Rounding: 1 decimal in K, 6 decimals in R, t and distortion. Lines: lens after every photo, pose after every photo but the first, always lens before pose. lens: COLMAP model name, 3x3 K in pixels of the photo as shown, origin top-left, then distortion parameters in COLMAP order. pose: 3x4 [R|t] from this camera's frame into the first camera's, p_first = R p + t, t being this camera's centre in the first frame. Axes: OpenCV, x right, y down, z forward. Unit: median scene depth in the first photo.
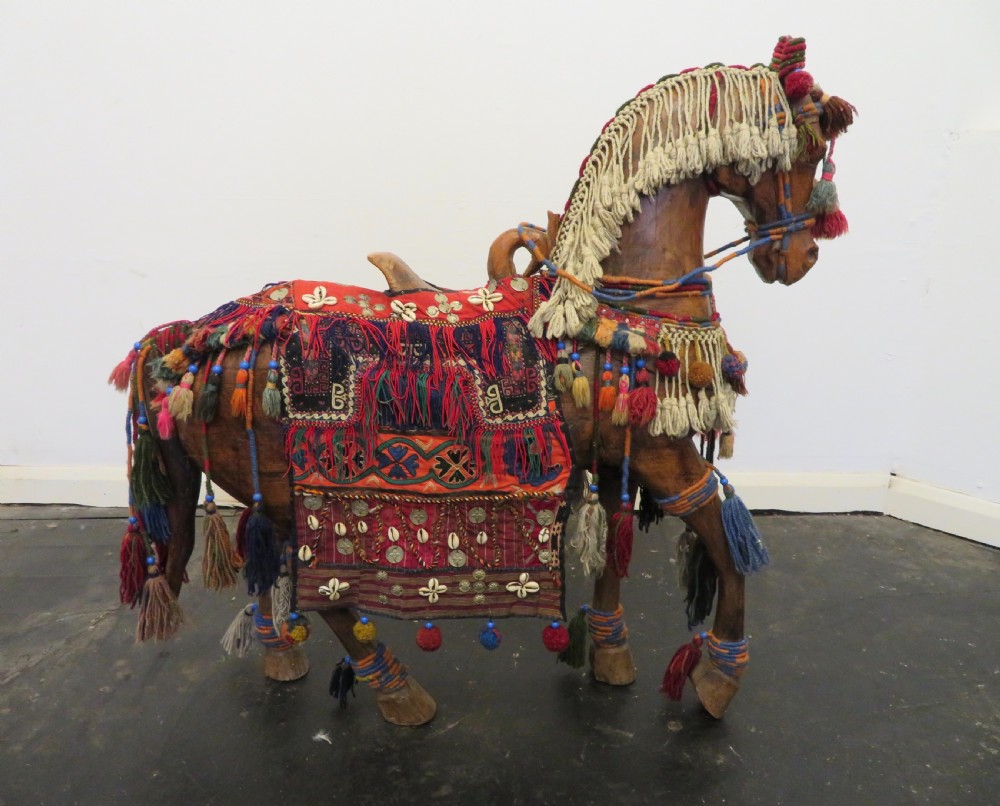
lens RADIAL K [[782.3, 0, 500.0], [0, 782.3, 403.0], [0, 0, 1]] dist [-0.001182, 0.000224]
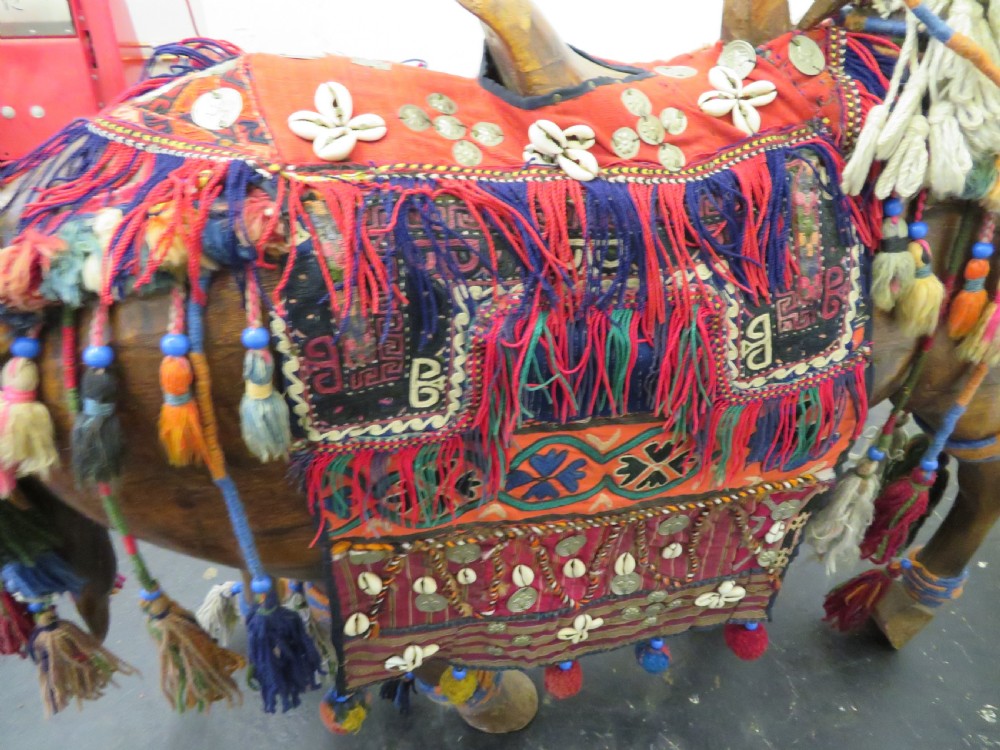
lens RADIAL K [[722.8, 0, 500.0], [0, 722.8, 375.0], [0, 0, 1]] dist [-0.007652, 0.000170]
pose [[0.983764, -0.096810, 0.151116, -0.220605], [0.028040, 0.914600, 0.403387, -0.161575], [-0.177262, -0.392600, 0.902465, 0.636649]]
